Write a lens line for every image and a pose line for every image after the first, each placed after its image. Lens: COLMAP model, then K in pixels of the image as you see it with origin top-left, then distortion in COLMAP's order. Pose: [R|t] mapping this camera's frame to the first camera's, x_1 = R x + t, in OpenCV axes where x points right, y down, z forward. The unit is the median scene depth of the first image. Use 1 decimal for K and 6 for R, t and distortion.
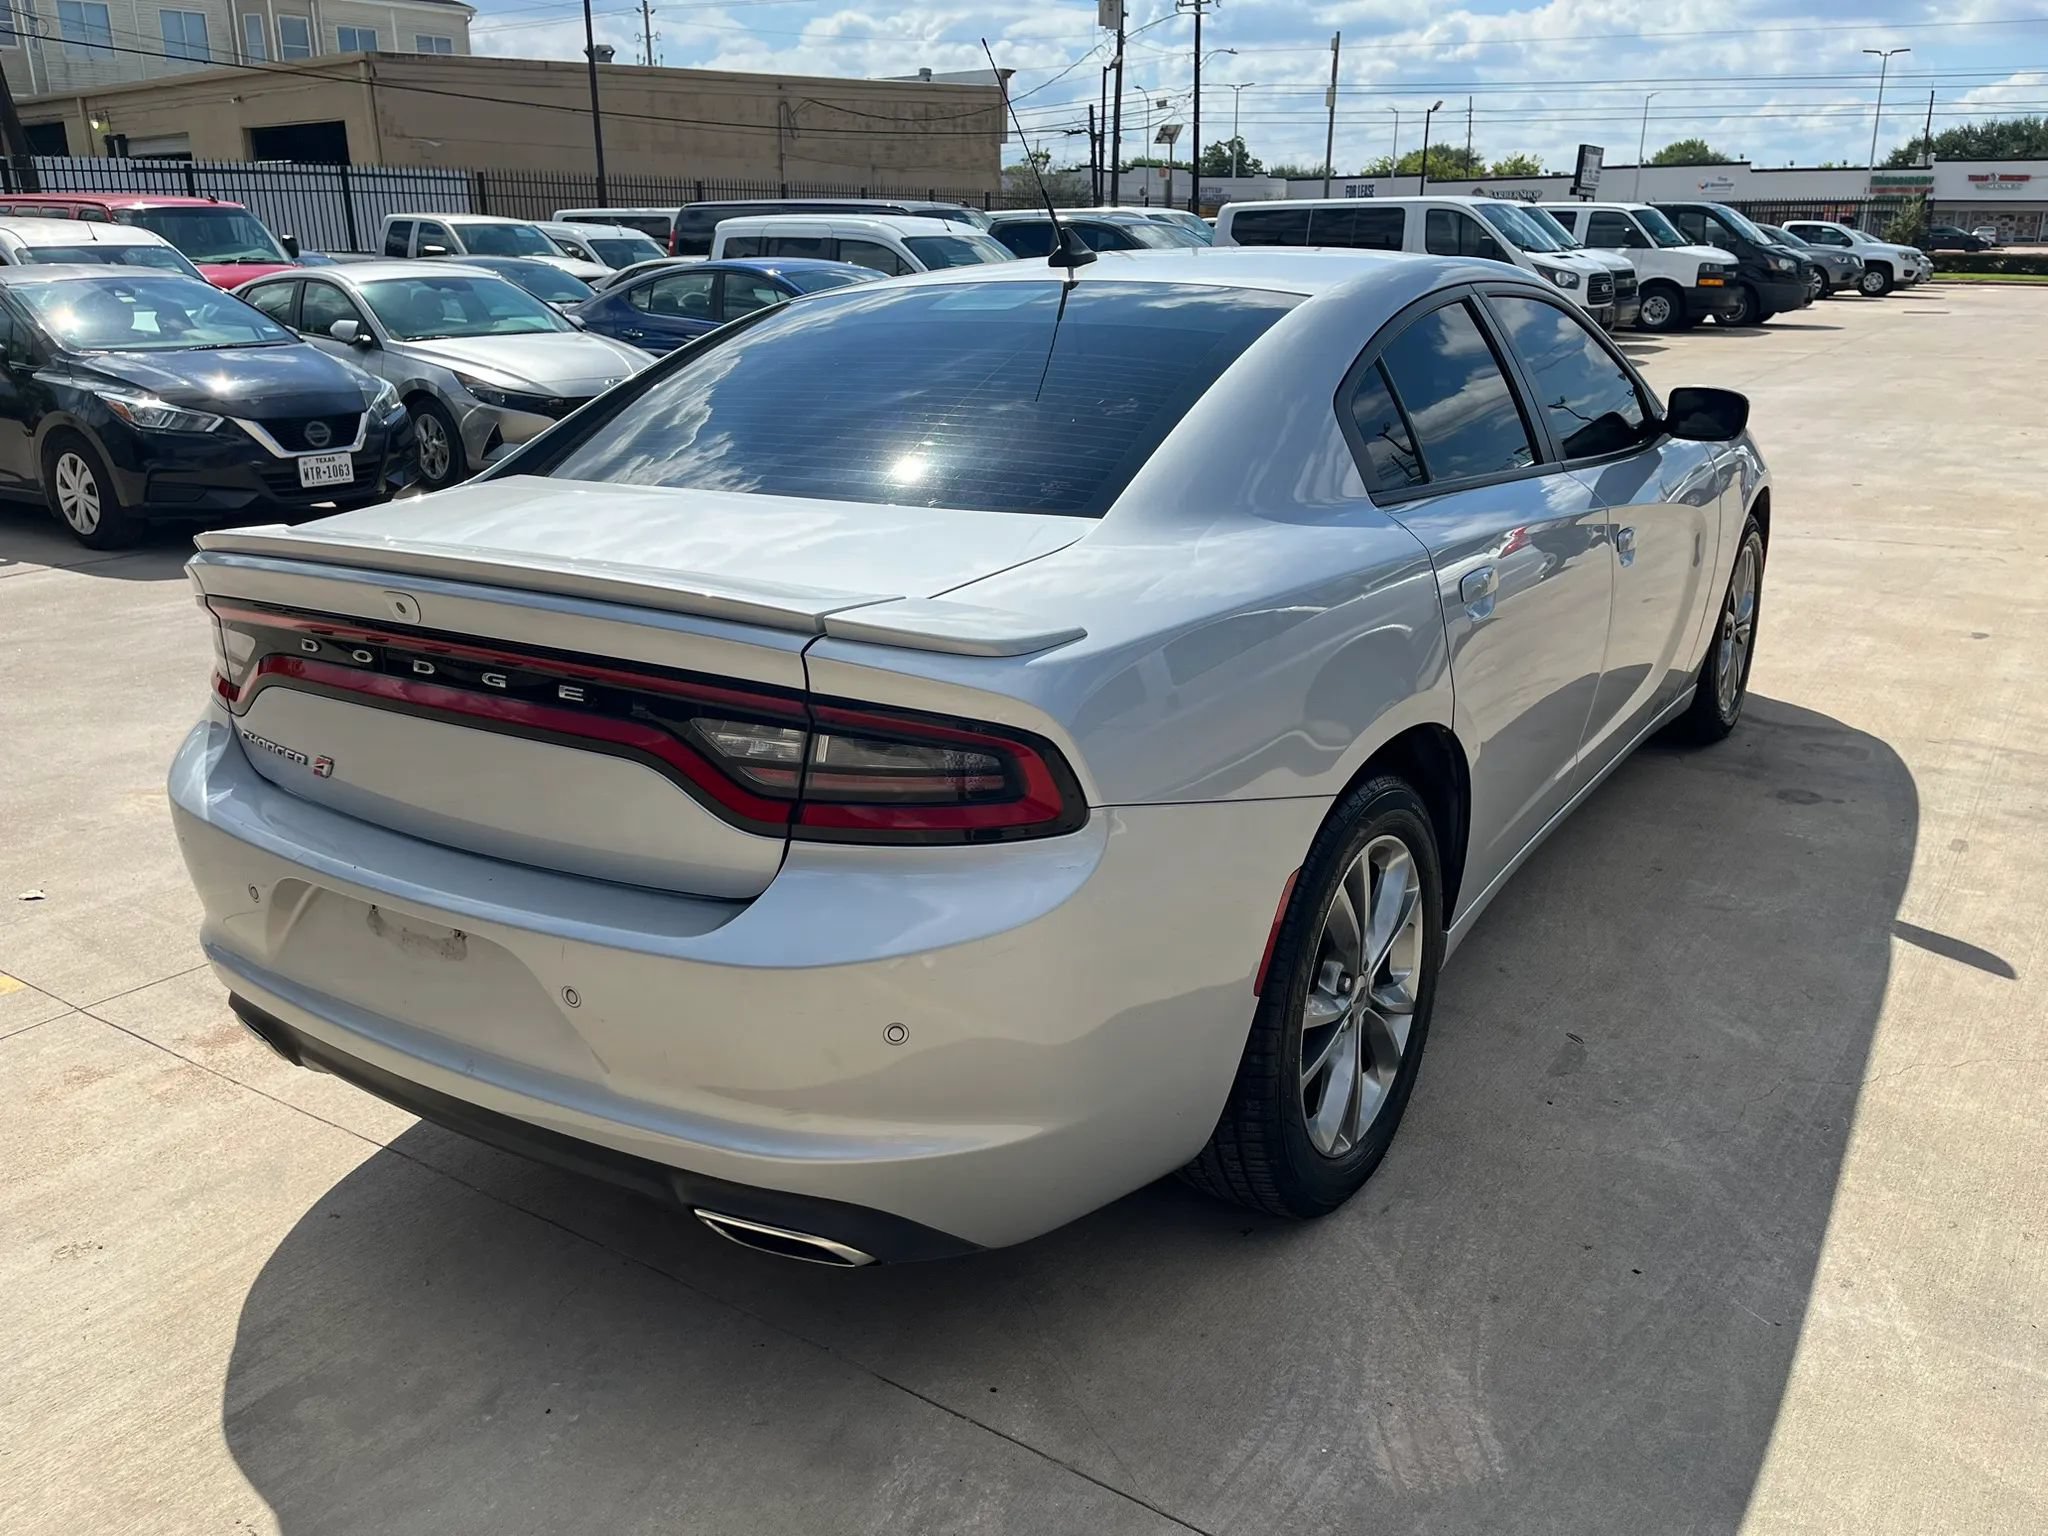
lens RADIAL K [[1552.8, 0, 1019.3], [0, 1552.8, 776.6], [0, 0, 1]] dist [0.078025, -0.111982]
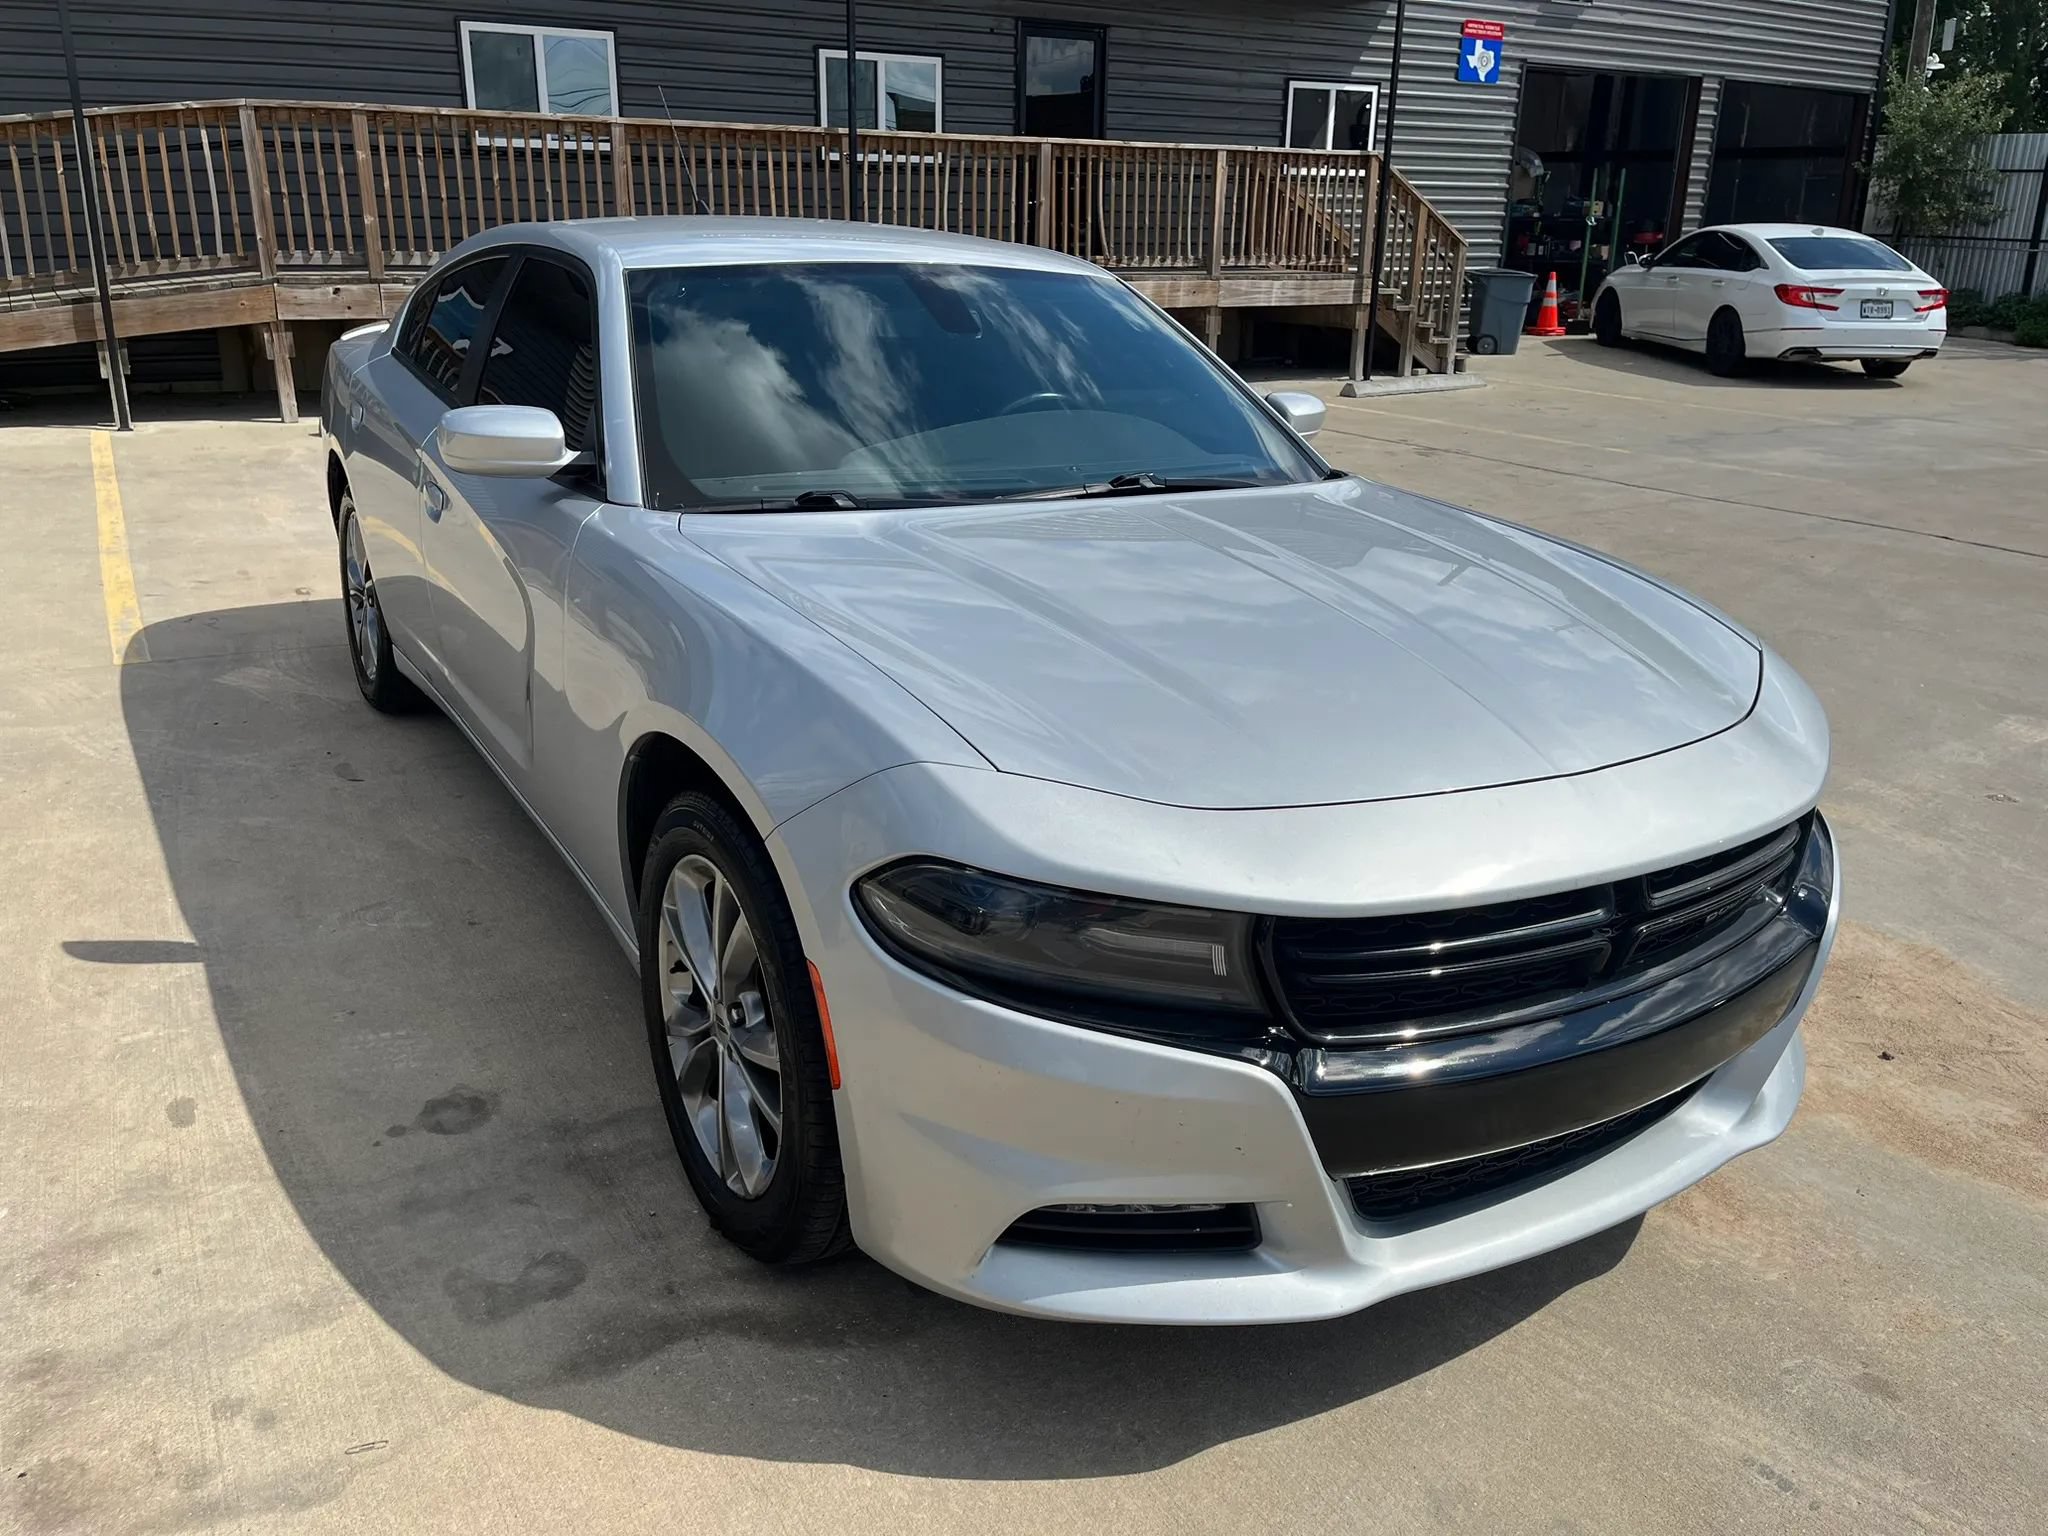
lens RADIAL K [[1552.8, 0, 1009.6], [0, 1552.8, 752.5], [0, 0, 1]] dist [0.078025, -0.111982]
pose [[-0.436429, 0.293097, -0.850661, 0.884674], [-0.301205, 0.843306, 0.445095, -0.448575], [0.847824, 0.450476, -0.279761, 1.294252]]
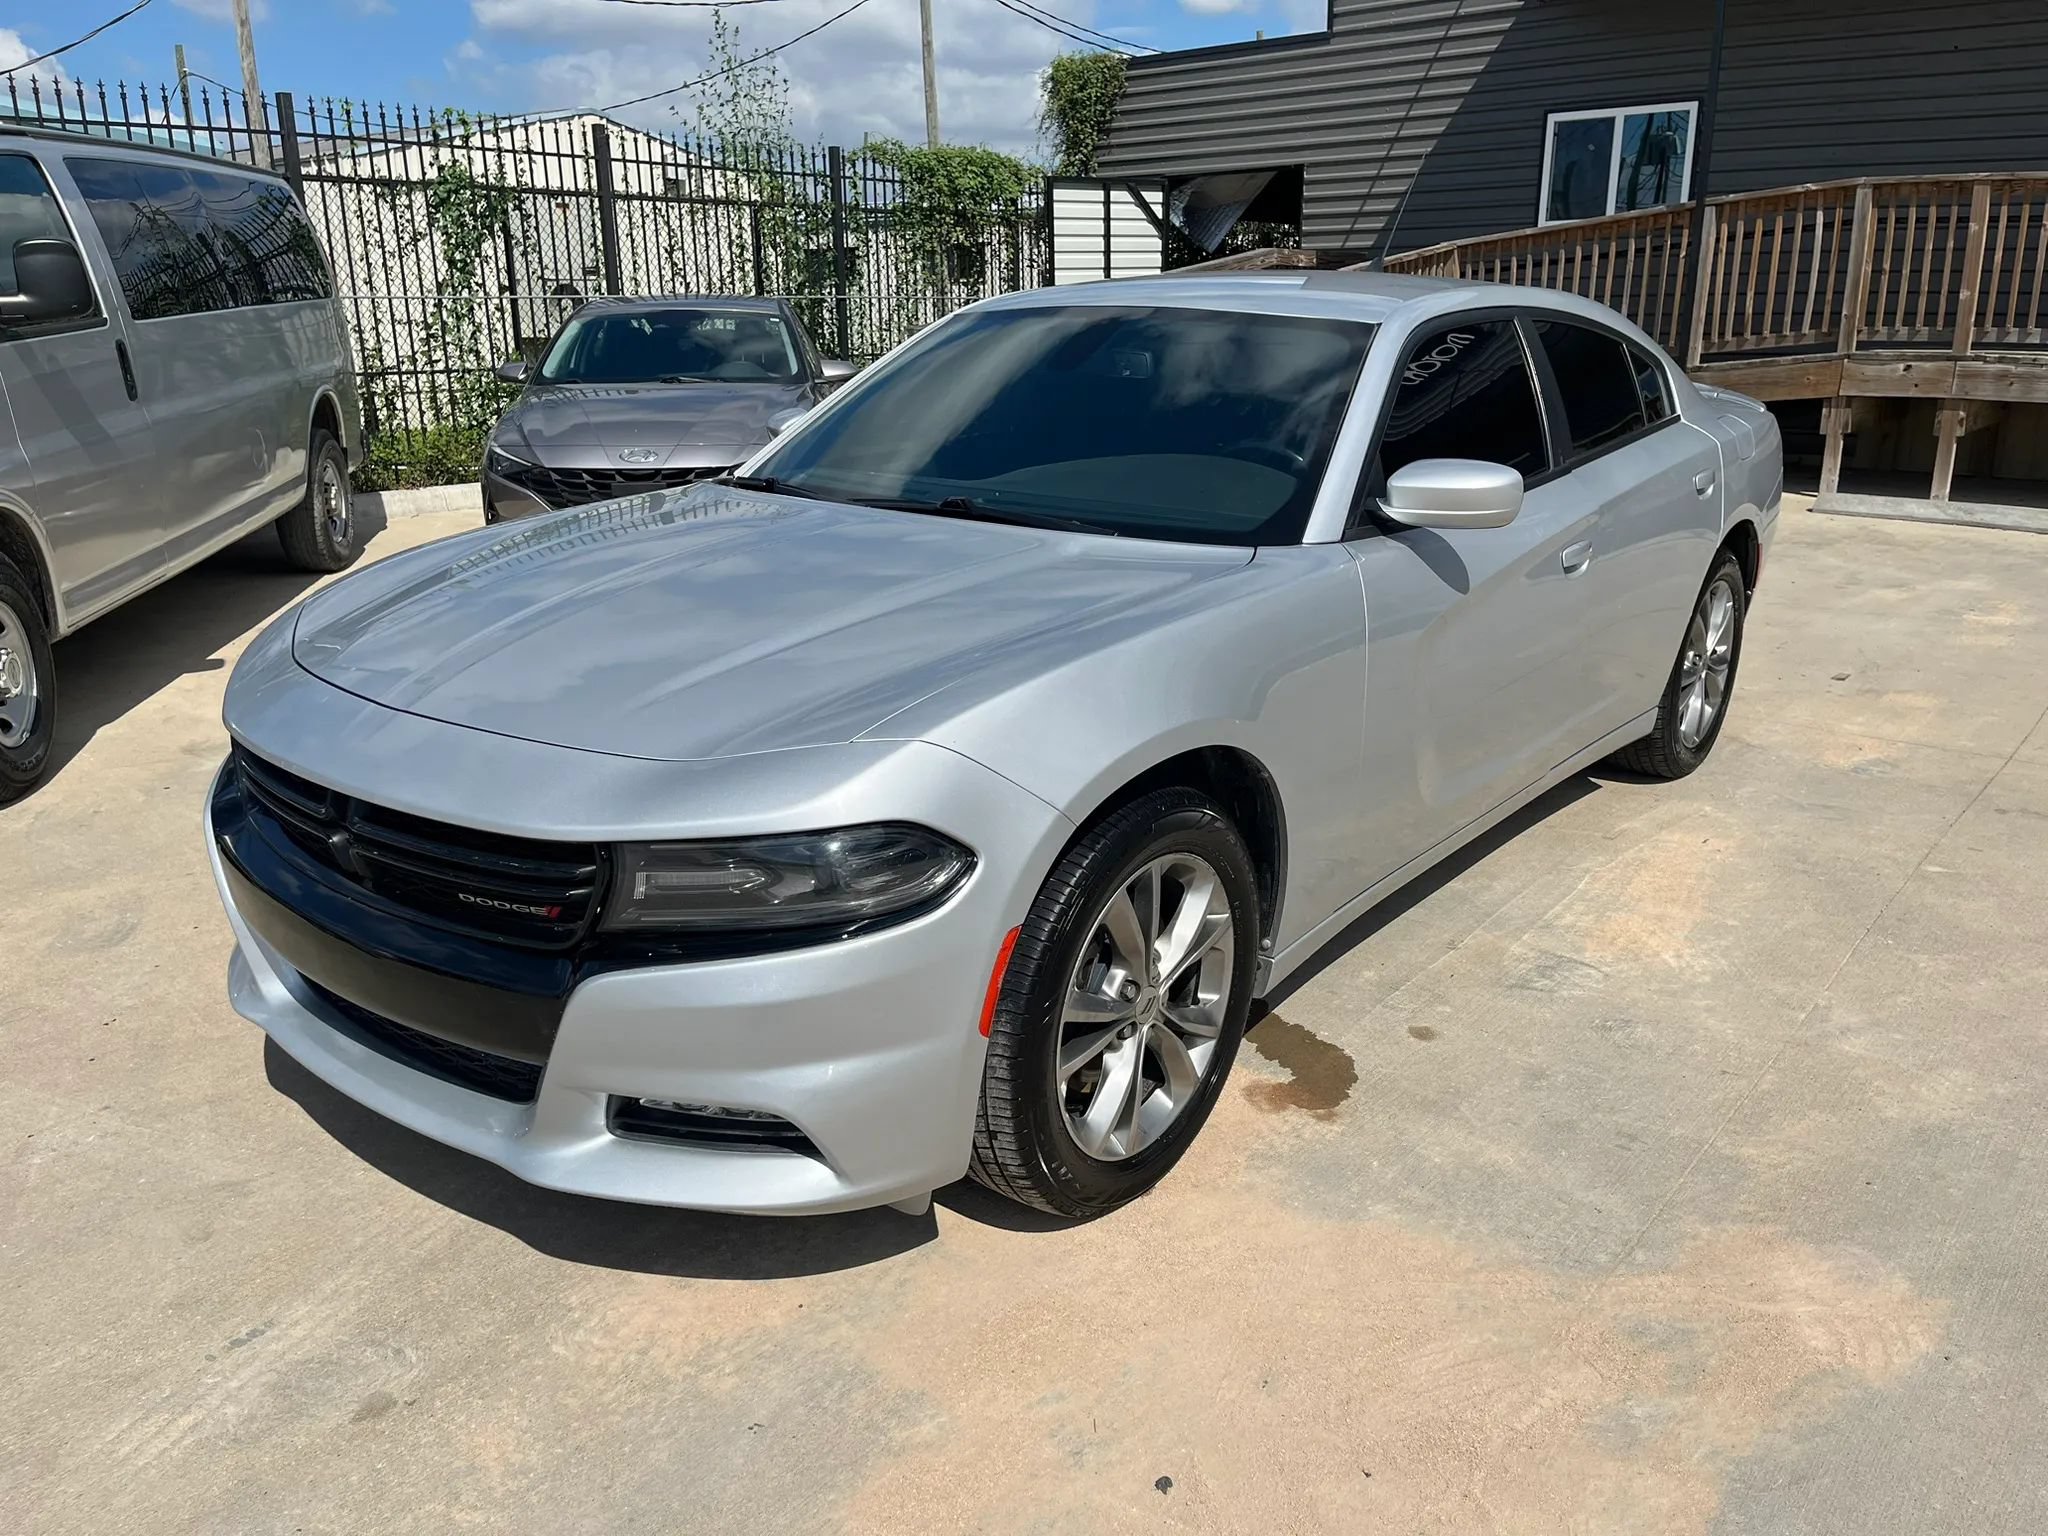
lens RADIAL K [[1552.8, 0, 1015.7], [0, 1552.8, 766.5], [0, 0, 1]] dist [0.078025, -0.111982]
pose [[-0.995621, -0.009022, 0.093047, 0.159035], [0.046437, 0.816116, 0.576019, -0.575093], [-0.081134, 0.577817, -0.812123, 1.743906]]
